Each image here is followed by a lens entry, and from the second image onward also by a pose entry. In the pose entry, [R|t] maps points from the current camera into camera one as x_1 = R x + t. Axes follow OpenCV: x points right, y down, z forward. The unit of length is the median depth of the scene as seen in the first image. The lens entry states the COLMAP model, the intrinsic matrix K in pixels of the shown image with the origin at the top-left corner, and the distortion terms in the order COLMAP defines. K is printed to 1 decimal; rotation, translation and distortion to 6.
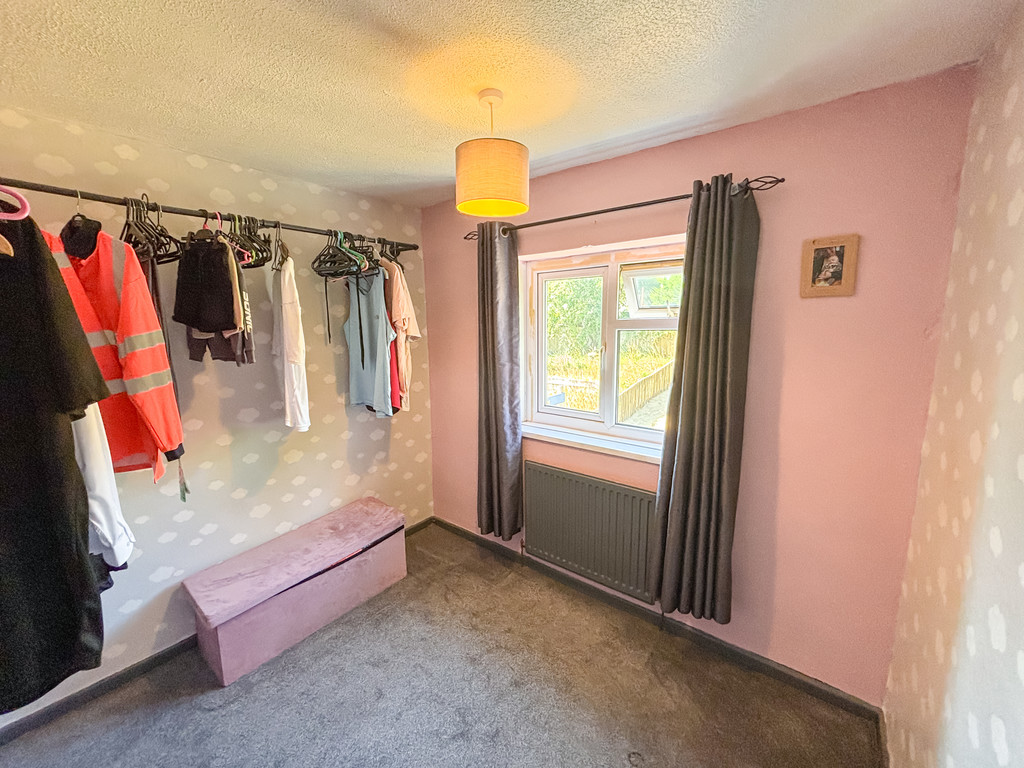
lens RADIAL K [[412.7, 0, 512.0], [0, 412.7, 385.8], [0, 0, 1]] dist [0.012723, -0.007386]
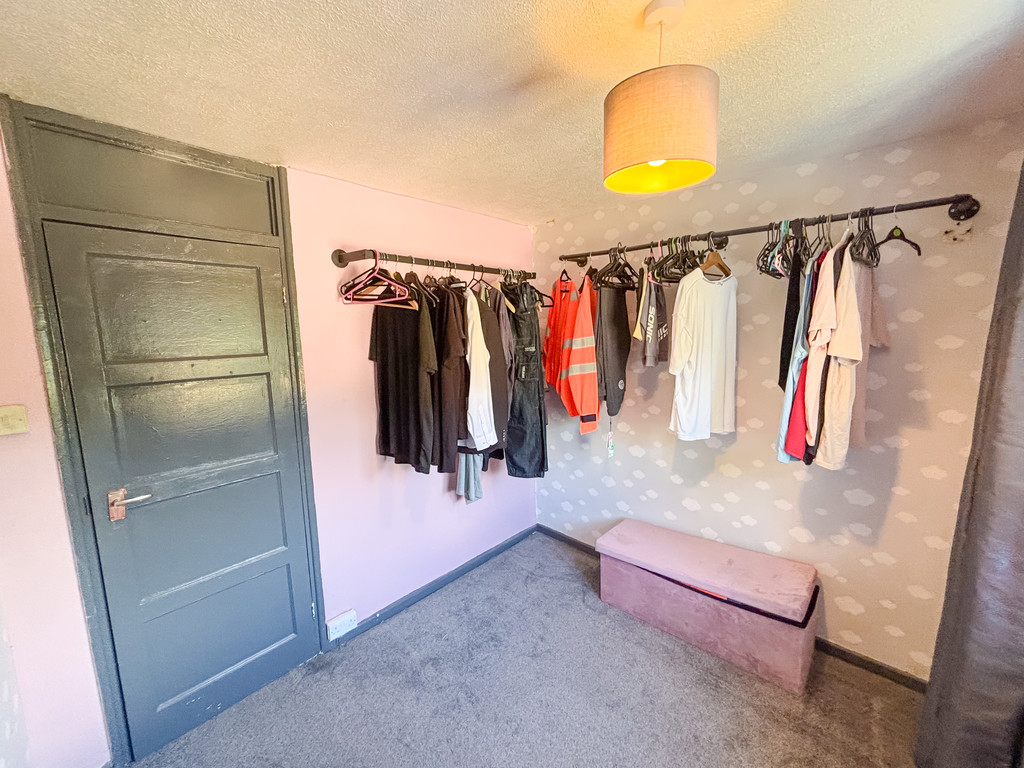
lens RADIAL K [[412.7, 0, 512.0], [0, 412.7, 385.8], [0, 0, 1]] dist [0.012723, -0.007386]
pose [[-0.077204, 0.156658, -0.984631, 0.462690], [-0.149351, 0.974618, 0.166775, -0.114066], [0.985766, 0.159931, -0.051848, 0.564209]]
